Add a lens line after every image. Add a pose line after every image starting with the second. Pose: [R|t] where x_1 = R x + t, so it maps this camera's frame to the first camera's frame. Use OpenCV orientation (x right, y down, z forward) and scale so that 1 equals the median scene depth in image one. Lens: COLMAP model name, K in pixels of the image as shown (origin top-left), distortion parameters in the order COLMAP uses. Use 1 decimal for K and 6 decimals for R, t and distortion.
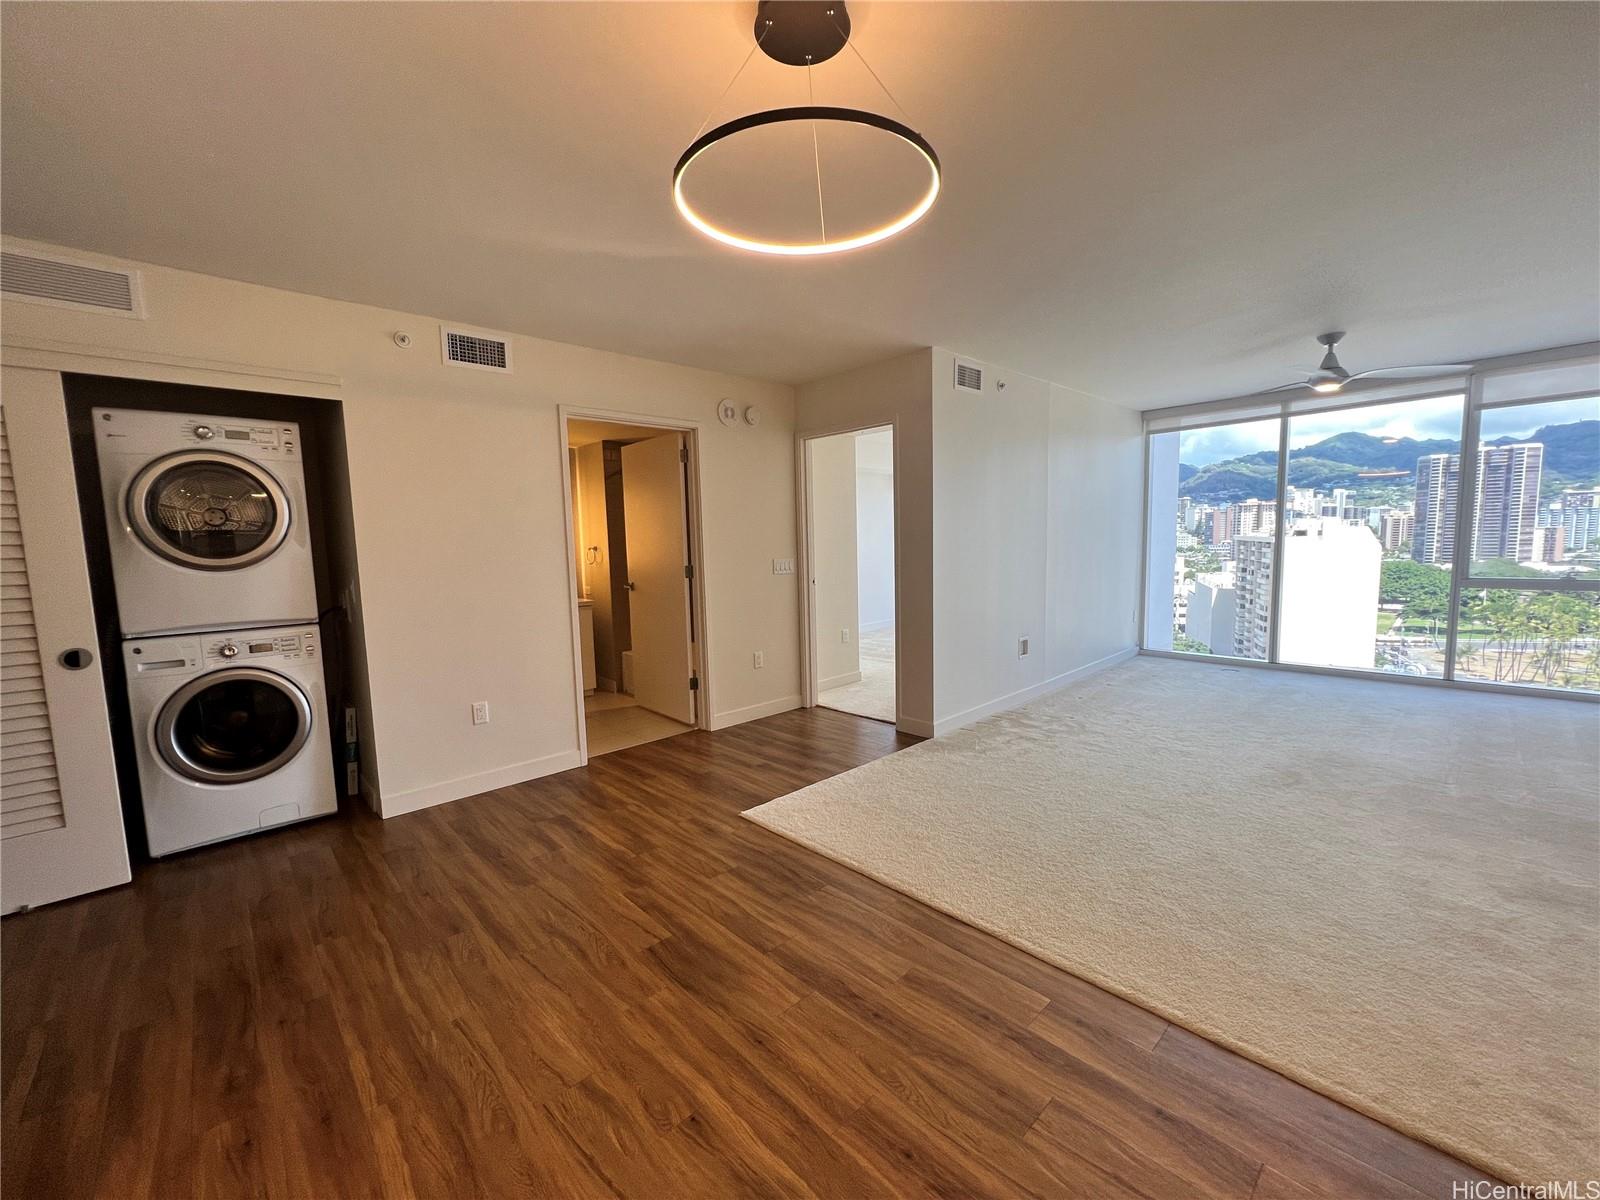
lens RADIAL K [[640.8, 0, 801.5], [0, 640.8, 600.8], [0, 0, 1]] dist [0.001696, 0.000847]
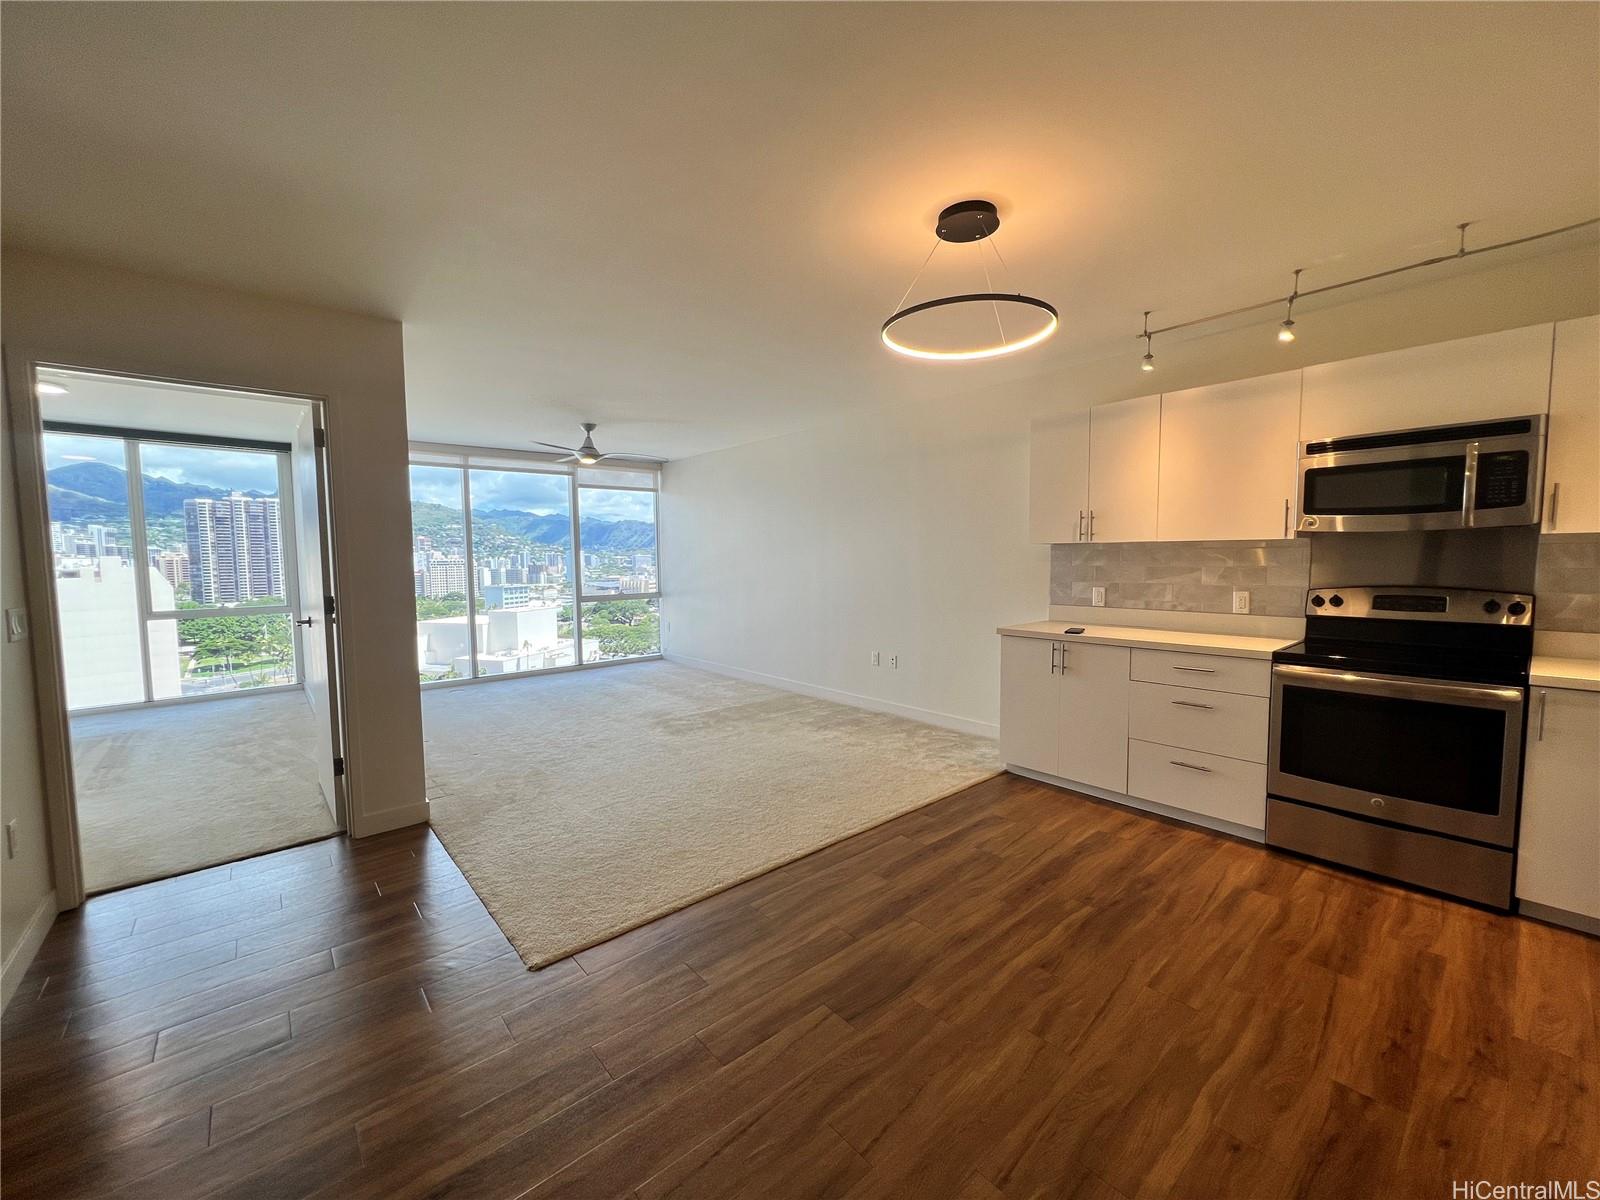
lens RADIAL K [[640.8, 0, 801.5], [0, 640.8, 600.8], [0, 0, 1]] dist [0.001696, 0.000847]
pose [[0.043620, -0.043259, 0.998111, -0.992033], [0.107418, 0.993474, 0.038364, -0.058278], [-0.993257, 0.105541, 0.047982, 0.878662]]
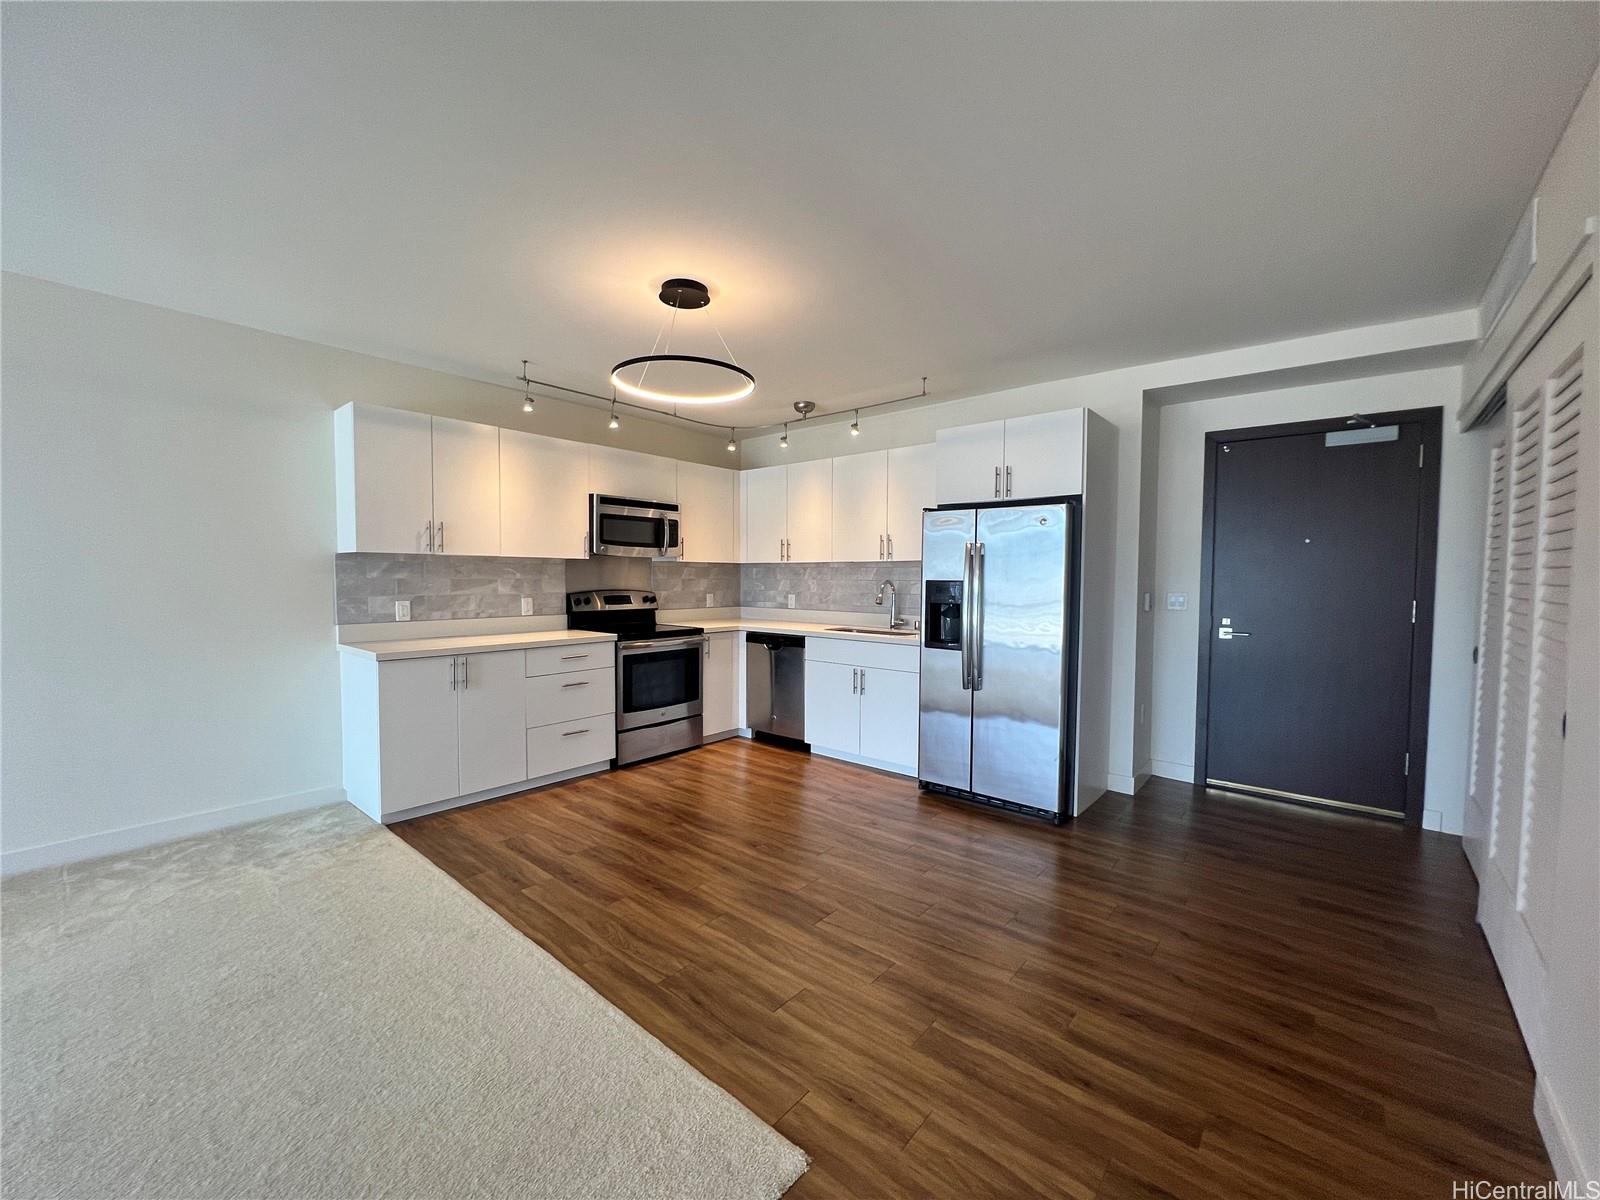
lens RADIAL K [[645.2, 0, 800.0], [0, 645.2, 600.0], [0, 0, 1]] dist [-0.000568, -0.000031]
pose [[-0.993750, 0.023167, -0.109196, -0.067569], [0.007745, 0.990179, 0.139588, -0.165159], [0.111358, 0.137869, -0.984170, 1.882656]]
